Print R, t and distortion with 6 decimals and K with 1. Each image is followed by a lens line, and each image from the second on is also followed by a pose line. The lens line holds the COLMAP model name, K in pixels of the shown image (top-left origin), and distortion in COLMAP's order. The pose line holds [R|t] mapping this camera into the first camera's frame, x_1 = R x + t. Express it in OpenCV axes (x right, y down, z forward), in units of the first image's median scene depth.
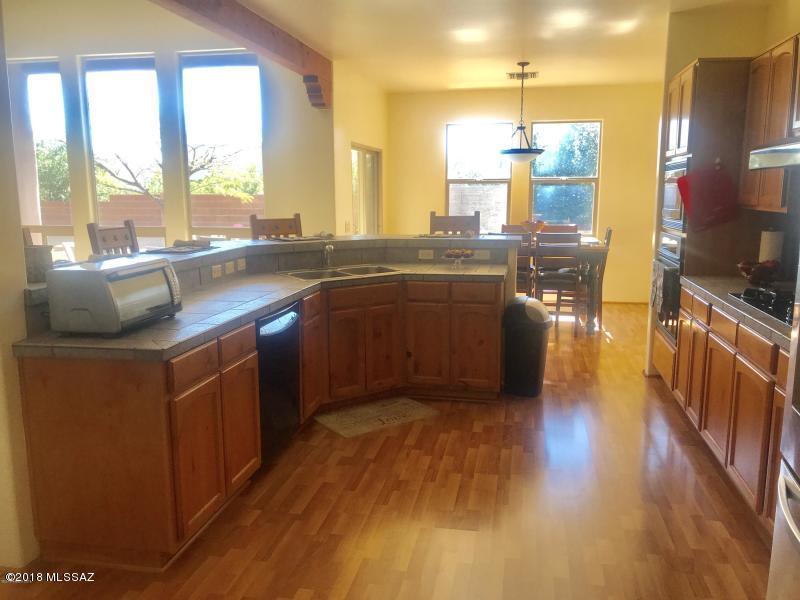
lens RADIAL K [[651.2, 0, 400.0], [0, 651.2, 300.0], [0, 0, 1]] dist [0.010463, -0.011590]
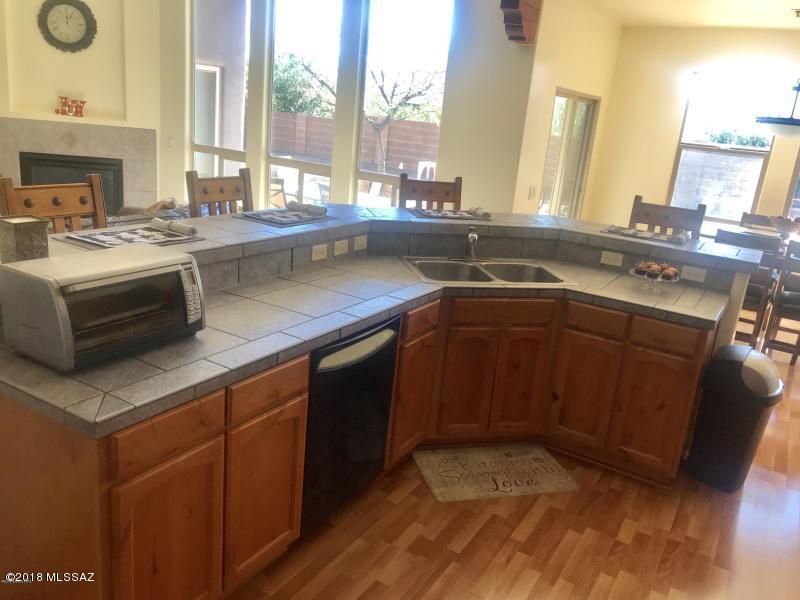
lens RADIAL K [[651.2, 0, 400.0], [0, 651.2, 300.0], [0, 0, 1]] dist [0.010463, -0.011590]
pose [[0.936053, 0.183761, -0.300061, 0.052137], [-0.151962, 0.980285, 0.126286, -0.093336], [0.317352, -0.072613, 0.945524, 0.261113]]
